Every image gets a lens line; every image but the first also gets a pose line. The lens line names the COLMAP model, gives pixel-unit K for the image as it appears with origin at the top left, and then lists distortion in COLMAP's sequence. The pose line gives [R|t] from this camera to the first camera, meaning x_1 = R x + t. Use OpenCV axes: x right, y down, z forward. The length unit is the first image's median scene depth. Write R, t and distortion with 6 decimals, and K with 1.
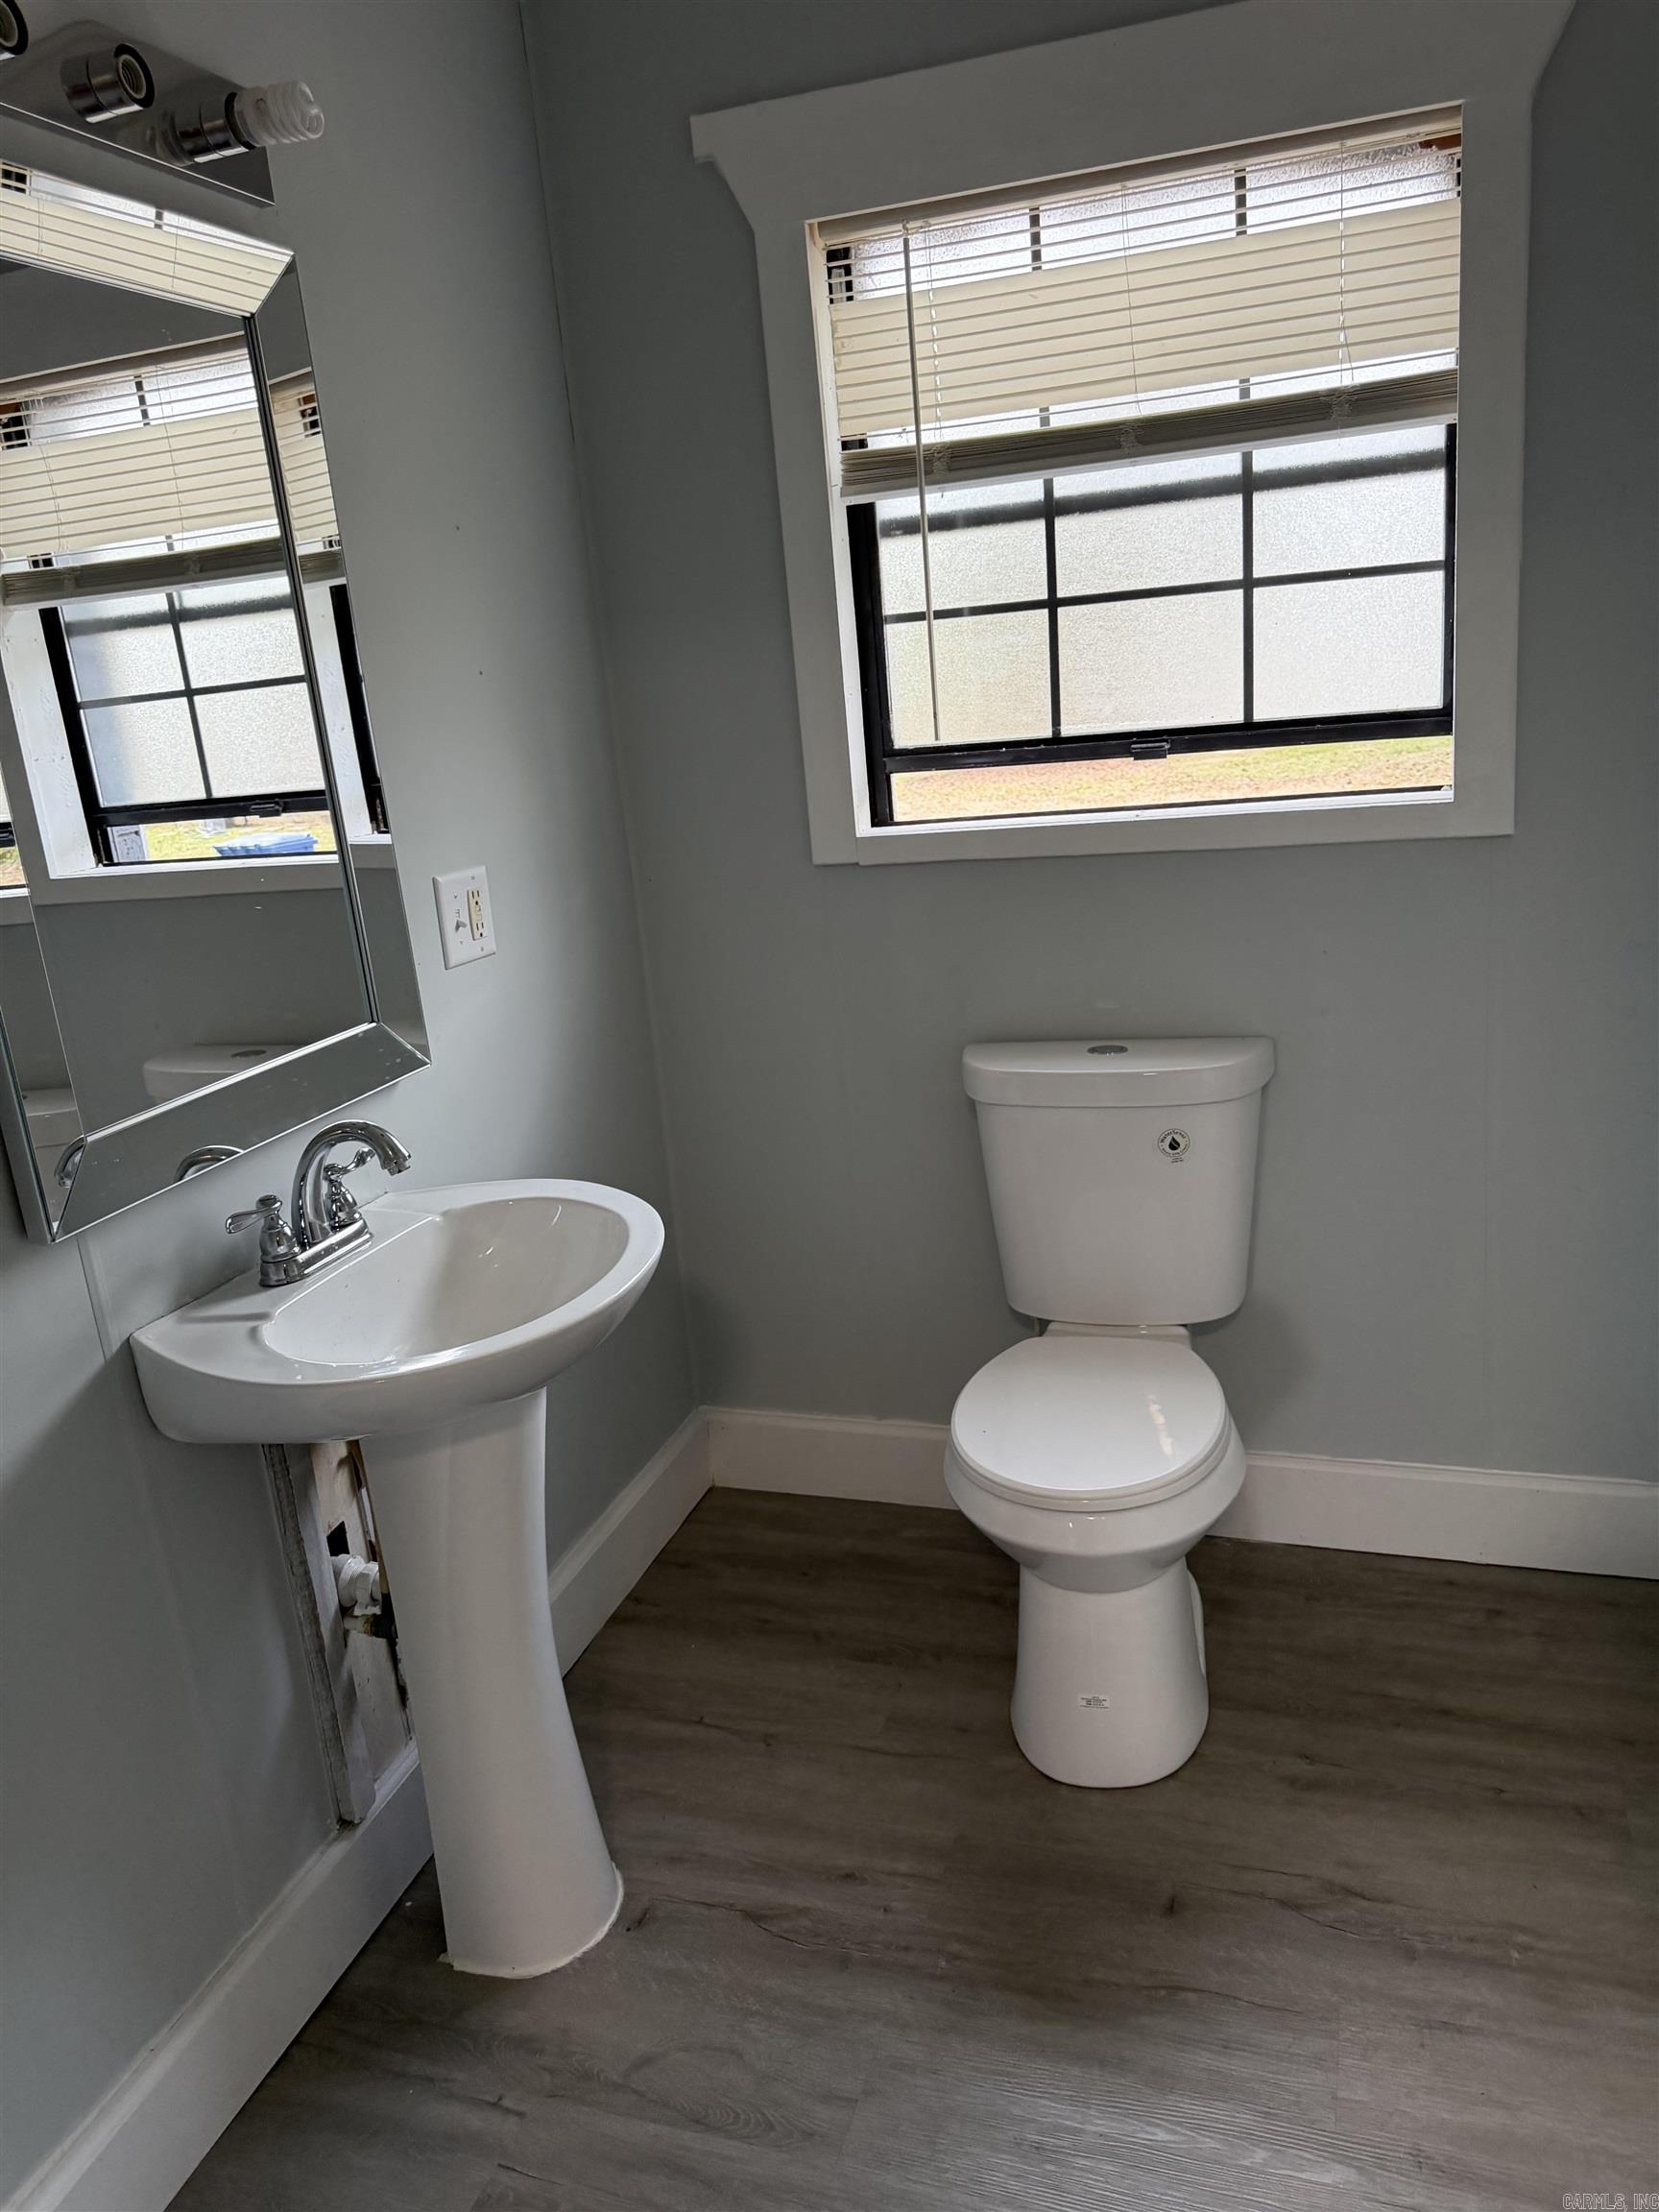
lens RADIAL K [[1561.4, 0, 824.2], [0, 1561.4, 1038.3], [0, 0, 1]] dist [0.006703, -0.001284]
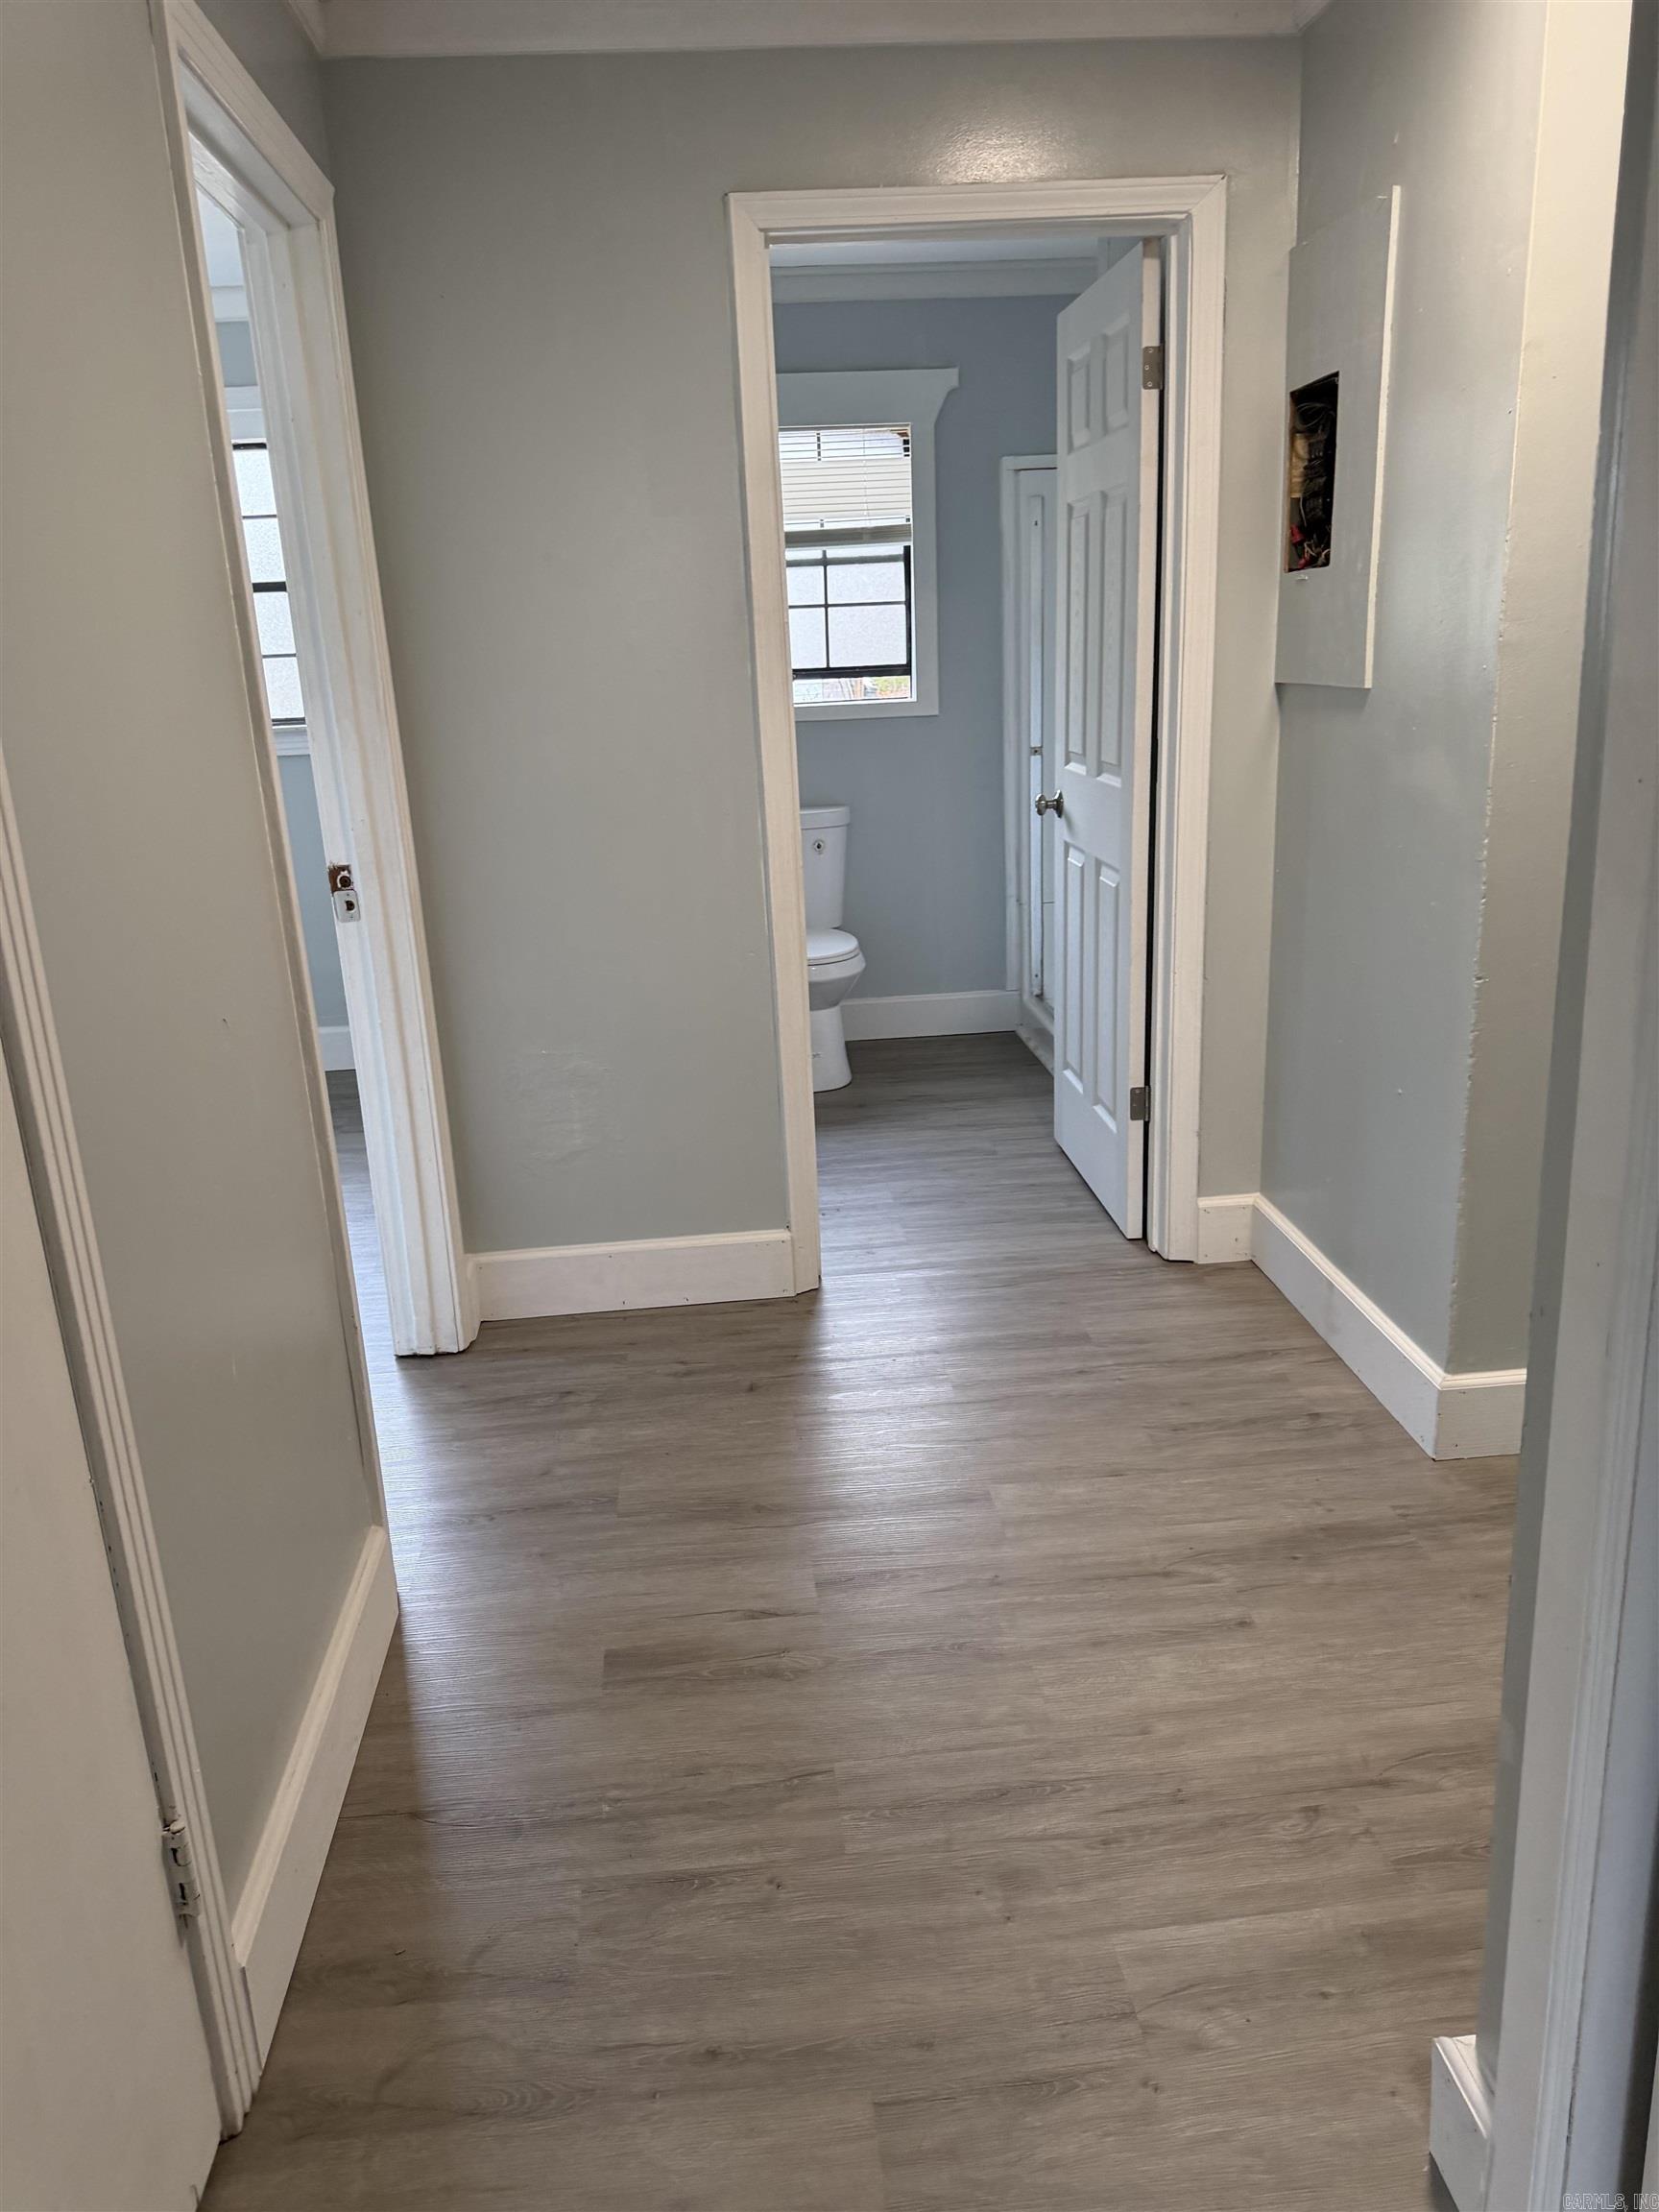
lens RADIAL K [[1557.2, 0, 829.5], [0, 1557.2, 1106.0], [0, 0, 1]] dist [0.006855, 0.000237]
pose [[0.909000, -0.075669, 0.409870, -0.755502], [0.067124, 0.997123, 0.035221, 0.379787], [-0.411356, -0.004504, 0.911464, -1.149640]]
